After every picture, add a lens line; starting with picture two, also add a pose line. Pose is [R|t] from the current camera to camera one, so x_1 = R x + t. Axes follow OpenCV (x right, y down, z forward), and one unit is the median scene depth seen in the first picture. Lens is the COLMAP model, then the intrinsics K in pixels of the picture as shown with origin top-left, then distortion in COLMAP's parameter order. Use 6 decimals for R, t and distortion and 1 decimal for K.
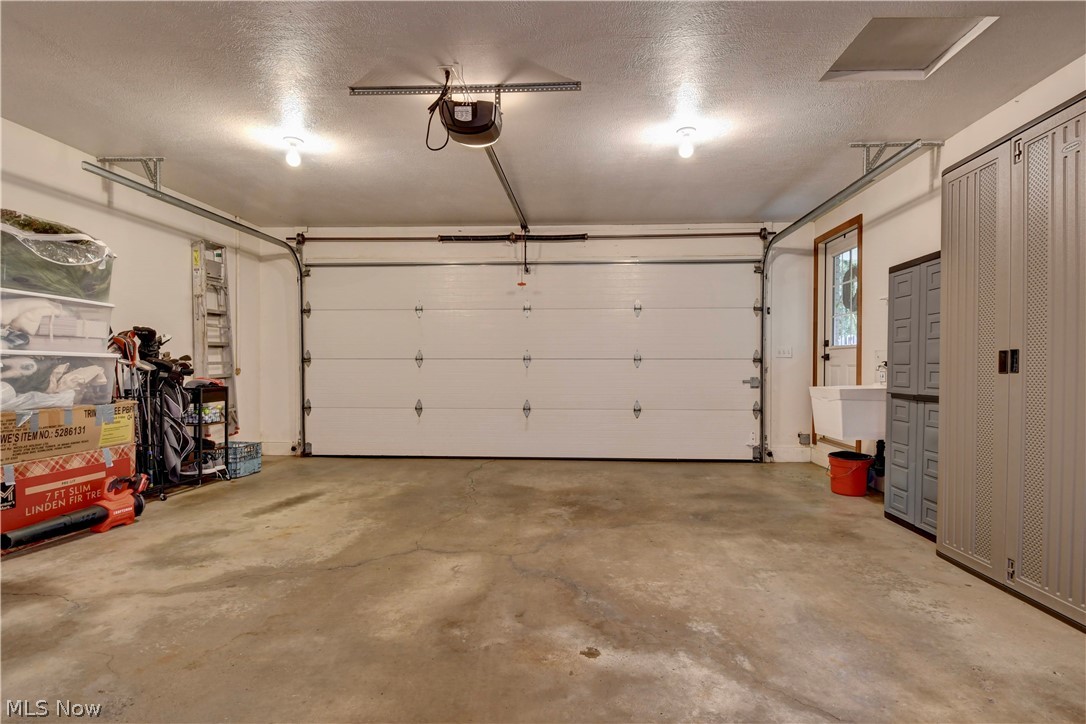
lens RADIAL K [[528.4, 0, 543.0], [0, 528.4, 362.0], [0, 0, 1]] dist [-0.001161, -0.000571]
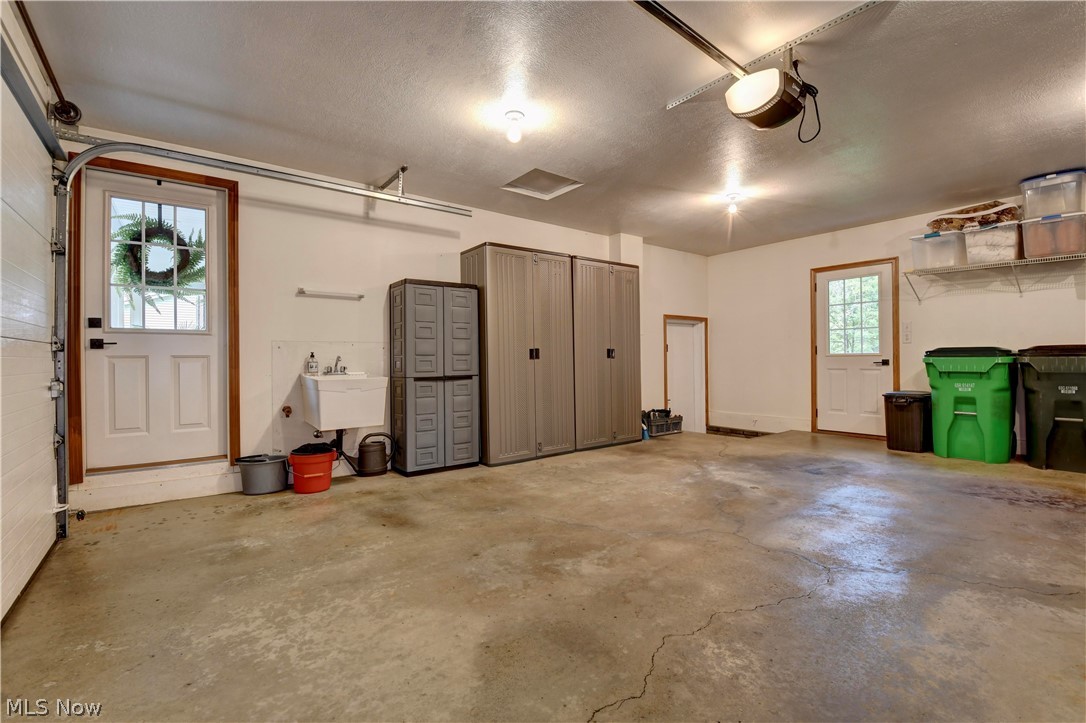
lens RADIAL K [[472.0, 0, 546.4], [0, 472.0, 357.8], [0, 0, 1]] dist [0.003015, -0.015107]
pose [[-0.655561, 0.003573, 0.755134, -0.495821], [0.000114, 0.999989, -0.004633, 0.019282], [-0.755143, -0.002951, -0.655554, 1.784182]]
